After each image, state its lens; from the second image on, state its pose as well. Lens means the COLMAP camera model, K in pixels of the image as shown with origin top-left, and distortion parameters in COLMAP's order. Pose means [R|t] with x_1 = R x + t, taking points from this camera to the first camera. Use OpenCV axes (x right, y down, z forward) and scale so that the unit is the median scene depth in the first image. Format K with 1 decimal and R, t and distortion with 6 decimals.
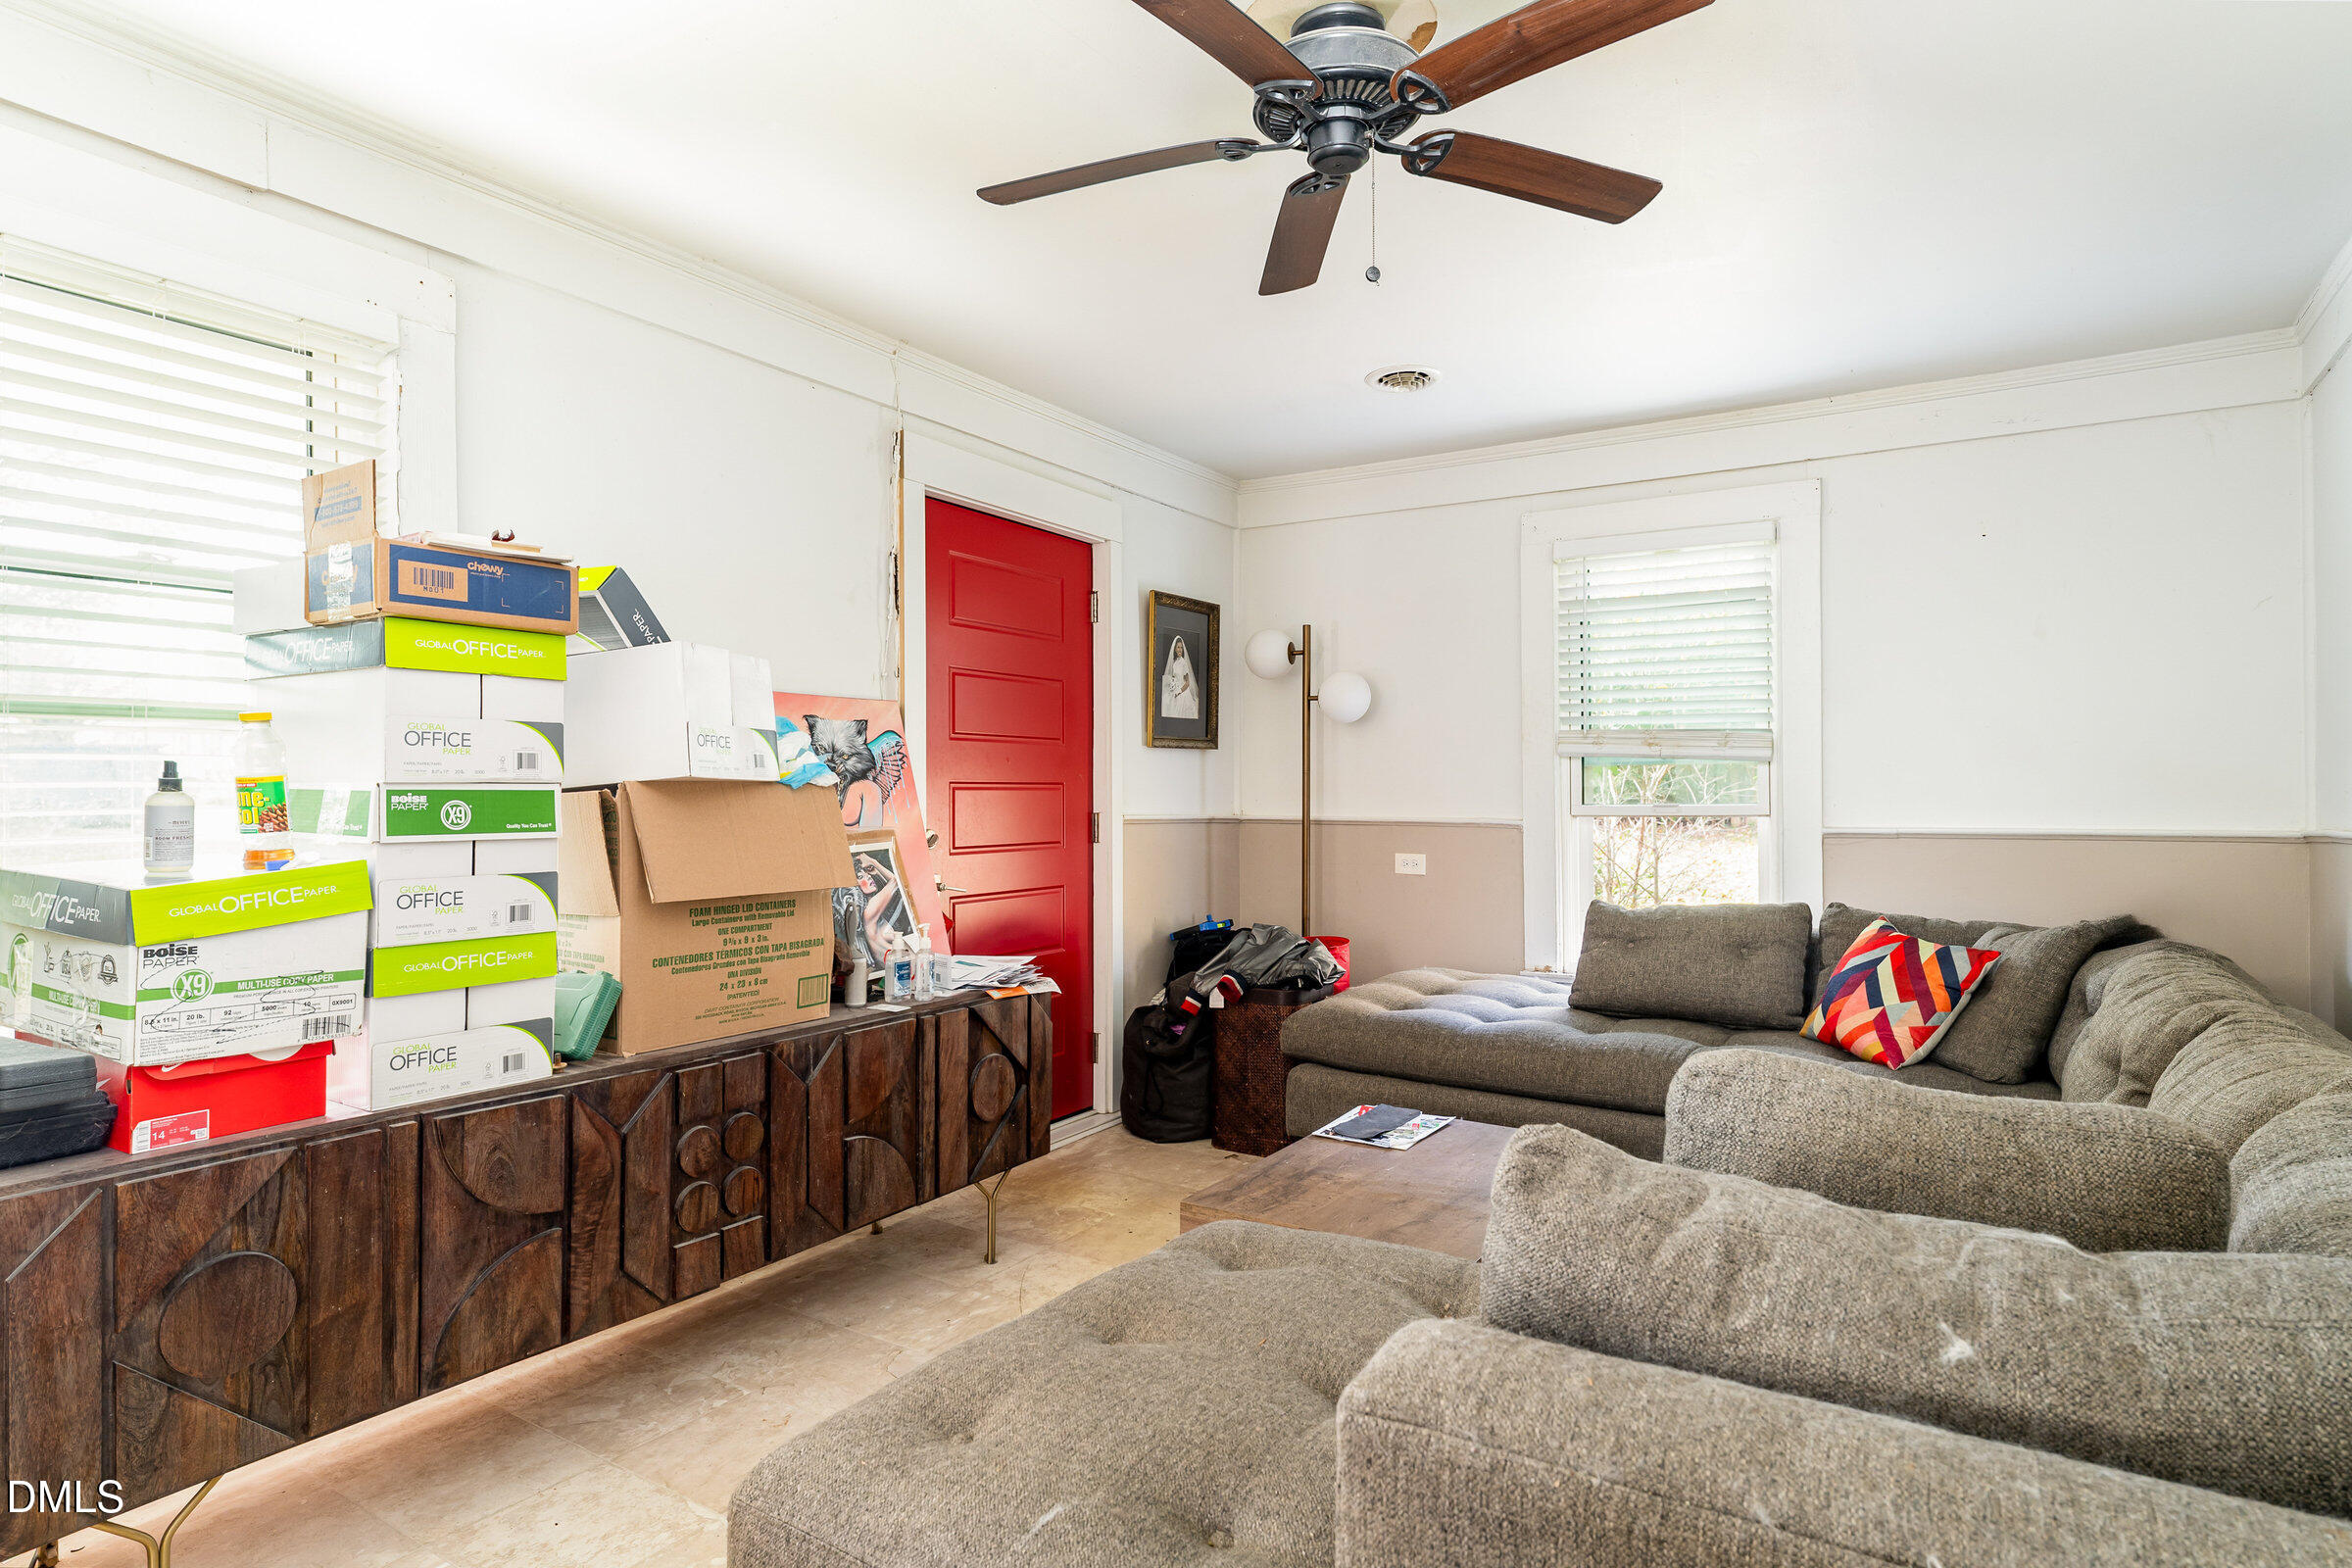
lens RADIAL K [[1262.5, 0, 1178.3], [0, 1262.5, 790.3], [0, 0, 1]] dist [-0.003523, 0.000053]
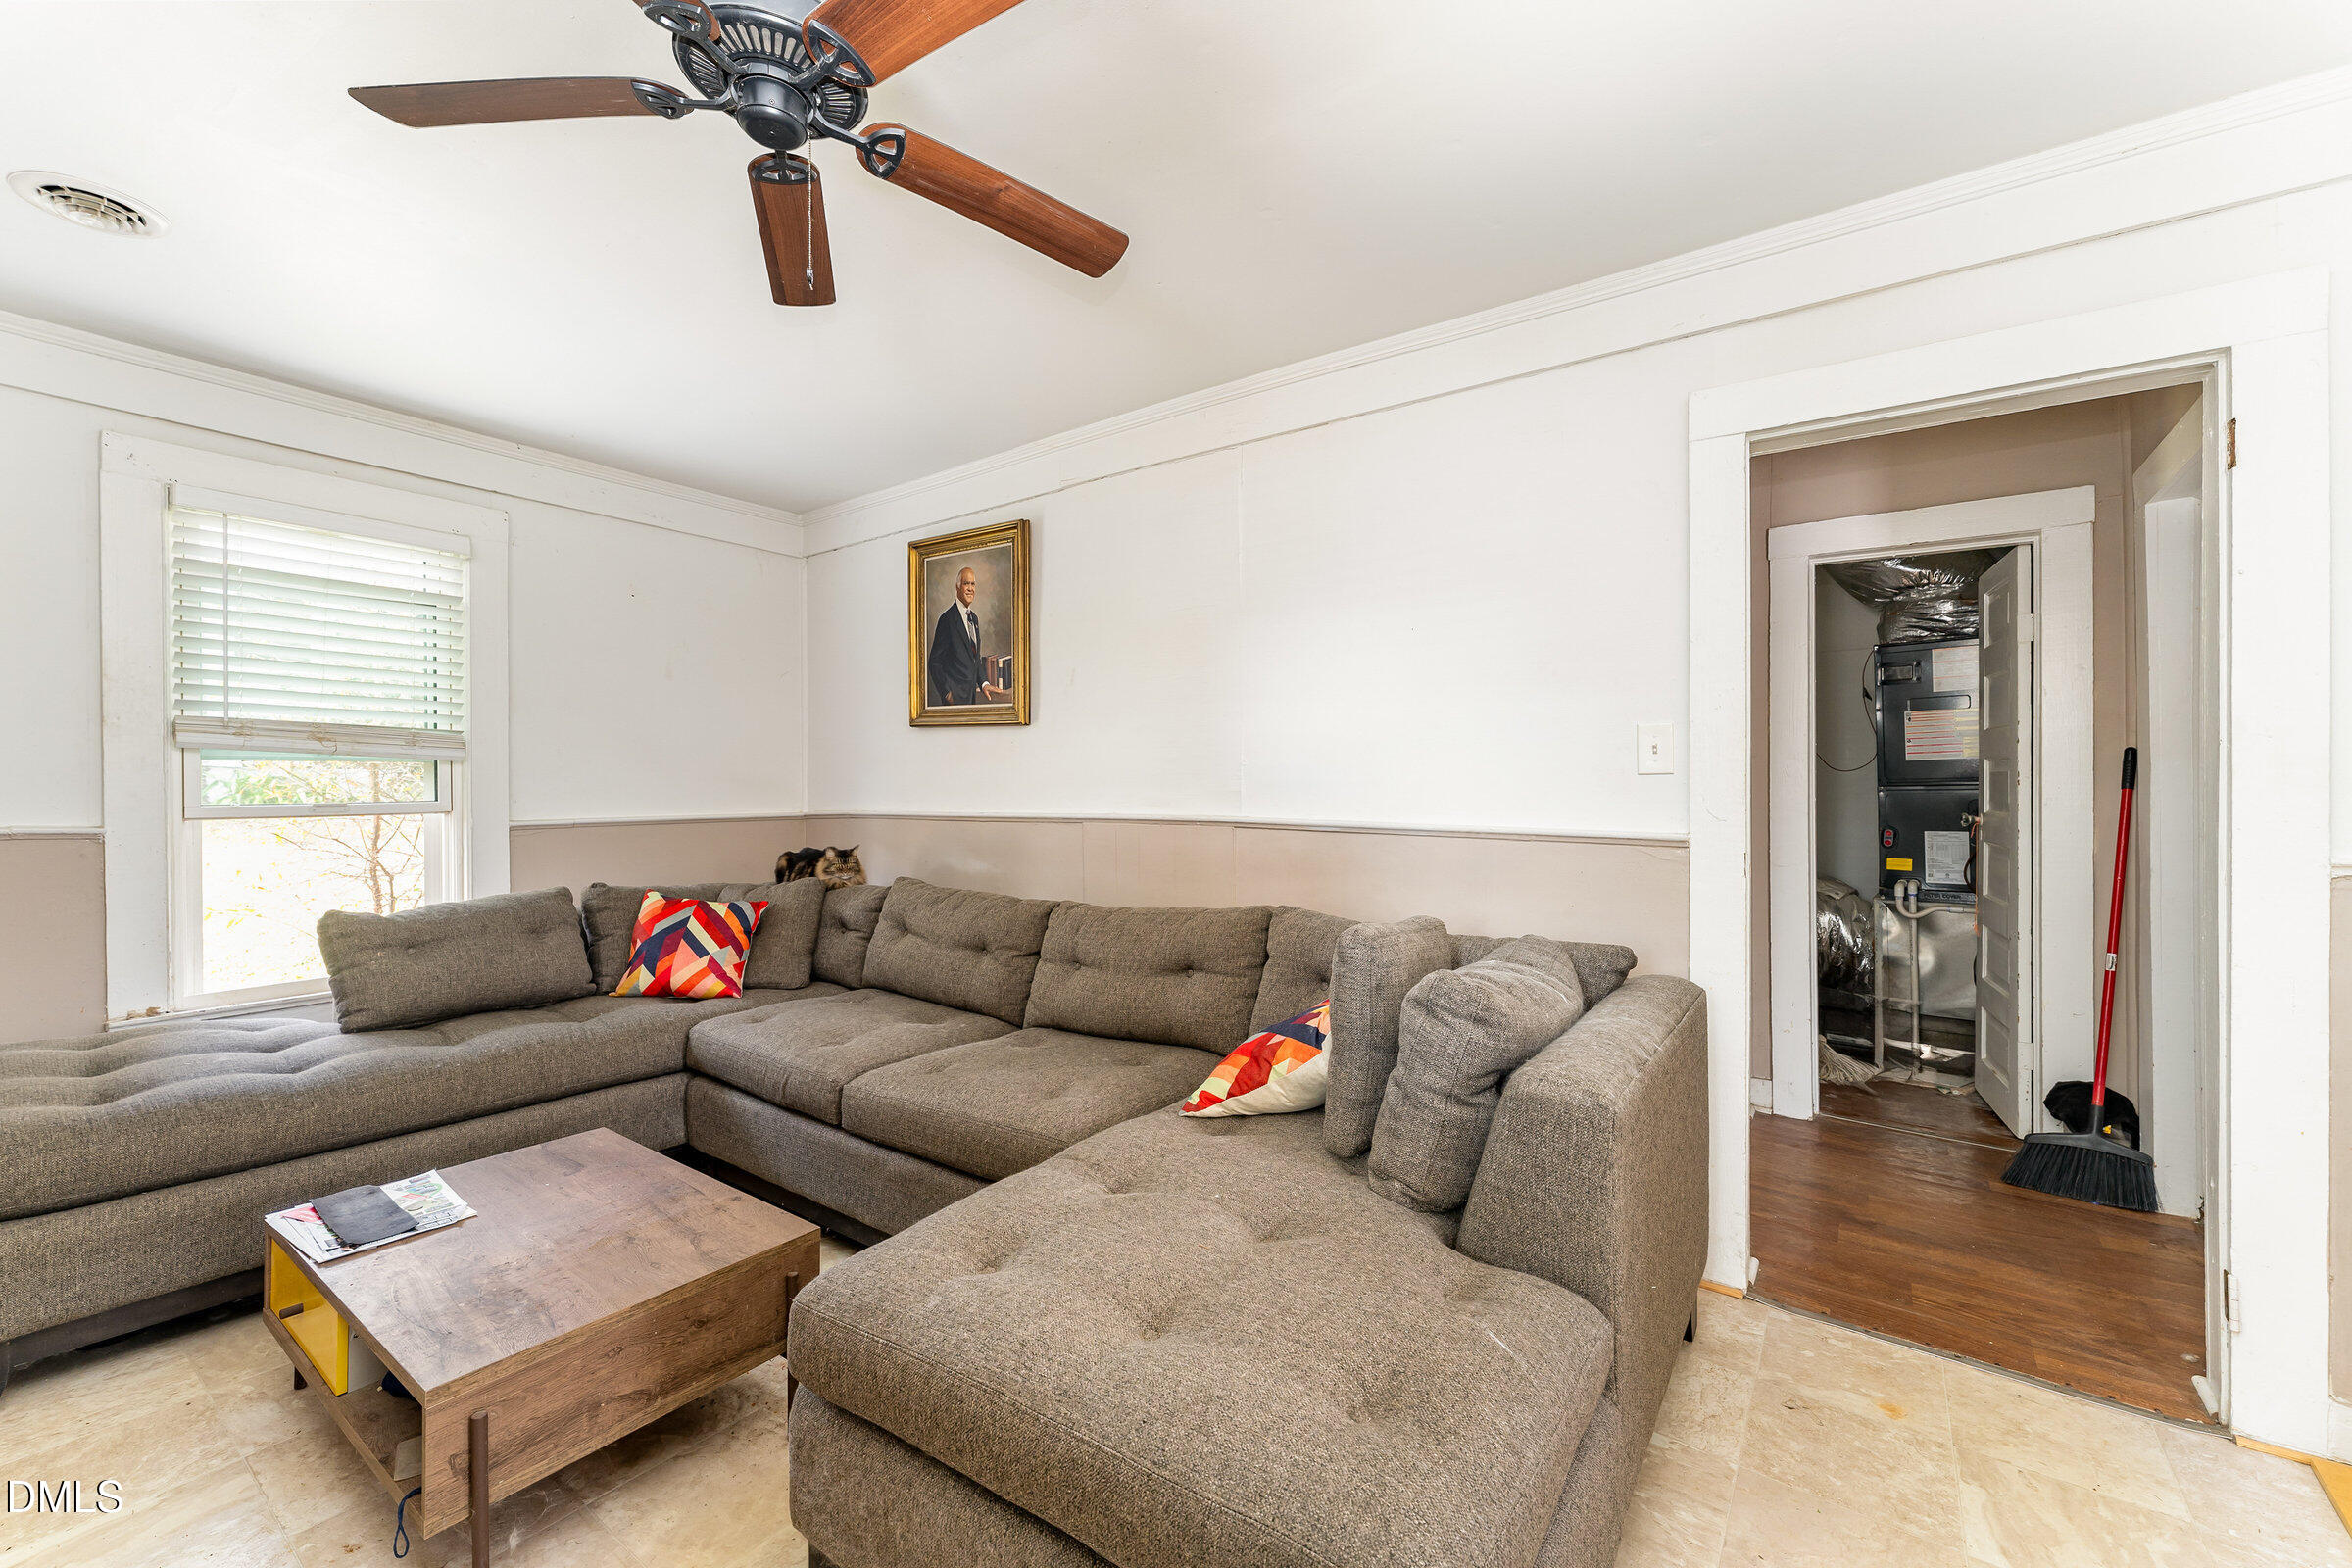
lens RADIAL K [[952.4, 0, 1177.1], [0, 952.4, 782.6], [0, 0, 1]] dist [-0.002160, 0.000869]
pose [[0.062913, 0.005616, 0.998003, -0.386836], [-0.001717, 0.999983, -0.005519, -0.001926], [-0.998018, -0.001366, 0.062921, 0.442016]]
